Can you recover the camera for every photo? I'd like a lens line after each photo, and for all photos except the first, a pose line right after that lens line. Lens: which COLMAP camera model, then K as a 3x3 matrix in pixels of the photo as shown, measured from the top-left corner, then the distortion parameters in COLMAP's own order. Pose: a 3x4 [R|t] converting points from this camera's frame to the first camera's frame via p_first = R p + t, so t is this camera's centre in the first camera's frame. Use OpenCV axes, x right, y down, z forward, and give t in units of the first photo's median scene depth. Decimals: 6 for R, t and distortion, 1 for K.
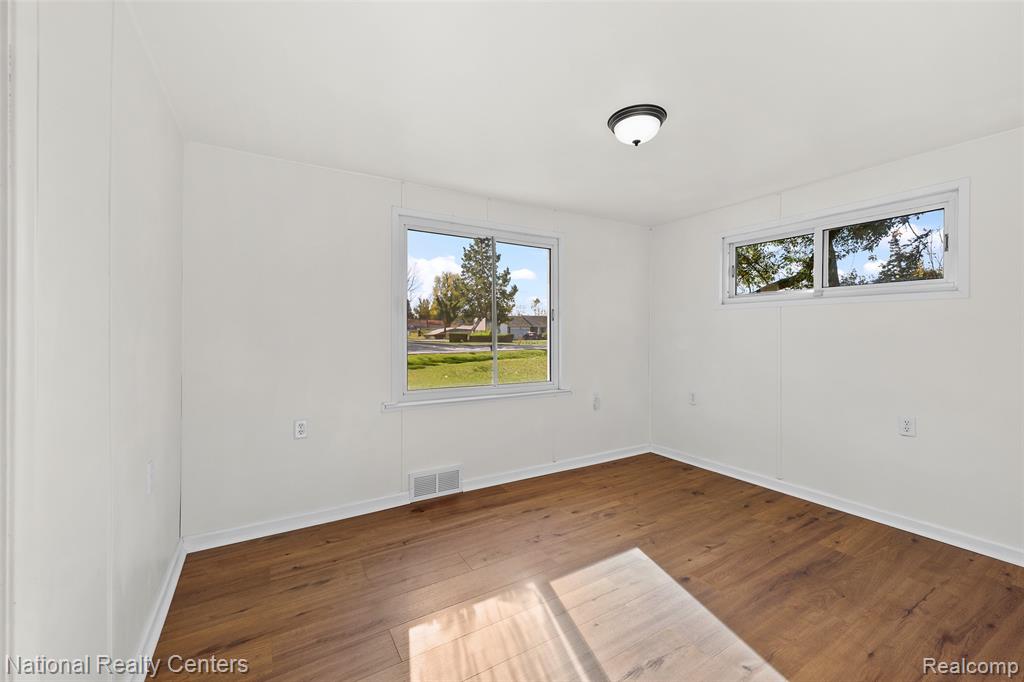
lens RADIAL K [[410.5, 0, 513.1], [0, 410.5, 334.8], [0, 0, 1]] dist [0.001503, -0.000648]
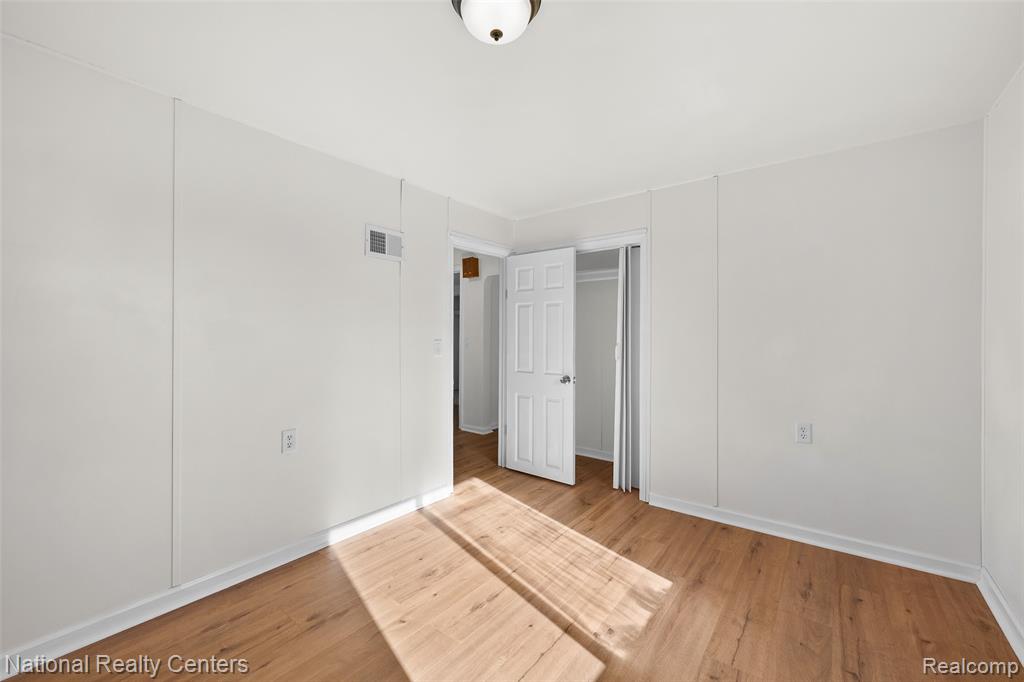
lens RADIAL K [[410.5, 0, 510.2], [0, 410.5, 337.6], [0, 0, 1]] dist [0.001503, -0.000648]
pose [[-0.937198, -0.000300, -0.348796, 0.589899], [-0.002893, 0.999972, 0.006913, -0.006910], [0.348785, 0.007488, -0.937173, 1.881736]]
